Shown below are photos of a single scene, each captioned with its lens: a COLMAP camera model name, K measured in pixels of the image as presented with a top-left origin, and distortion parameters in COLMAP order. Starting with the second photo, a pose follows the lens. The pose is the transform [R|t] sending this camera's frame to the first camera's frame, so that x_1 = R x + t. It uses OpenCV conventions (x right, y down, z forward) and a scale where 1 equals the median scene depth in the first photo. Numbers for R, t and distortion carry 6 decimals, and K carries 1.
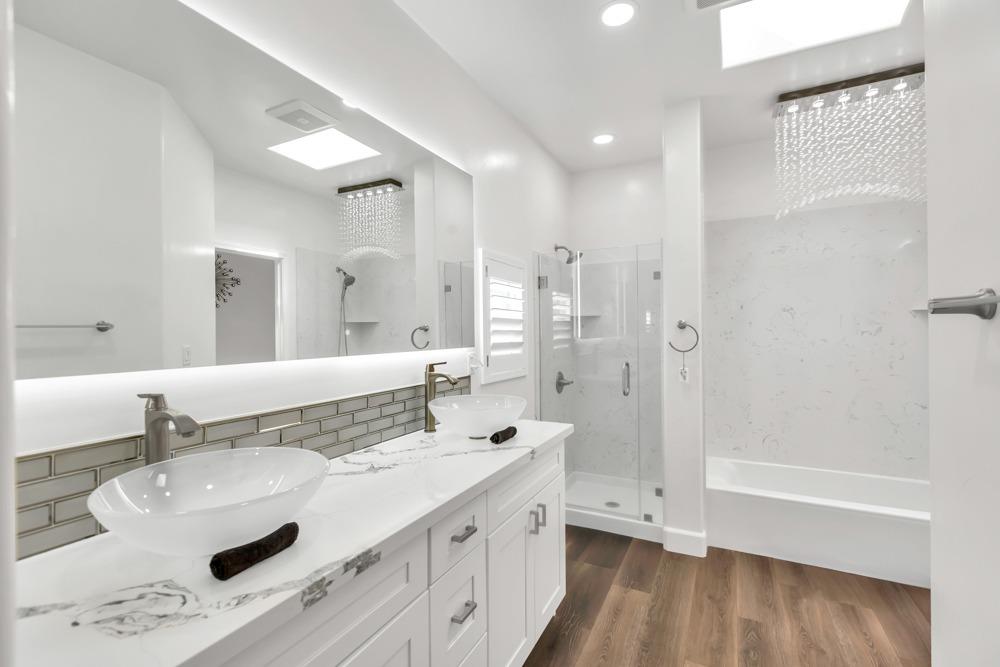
lens RADIAL K [[444.3, 0, 500.2], [0, 444.3, 334.8], [0, 0, 1]] dist [-0.004245, 0.001457]
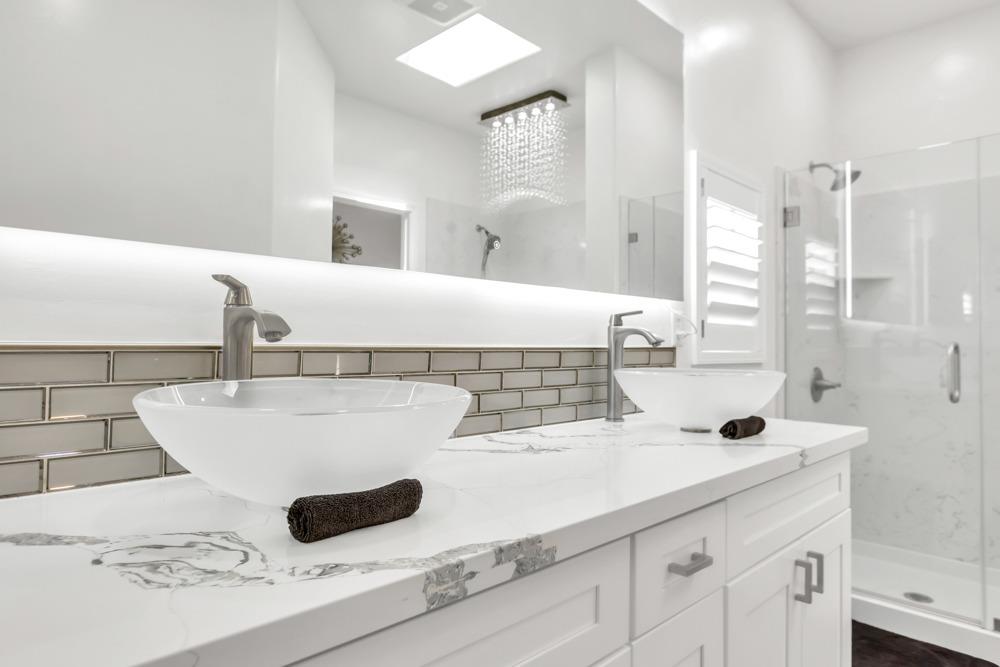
lens RADIAL K [[612.3, 0, 495.5], [0, 612.3, 326.5], [0, 0, 1]] dist [-0.002767, 0.000520]
pose [[0.950579, 0.012413, -0.310234, -0.053431], [-0.021133, 0.999470, -0.024764, 0.116235], [0.309762, 0.030097, 0.950338, 0.119481]]
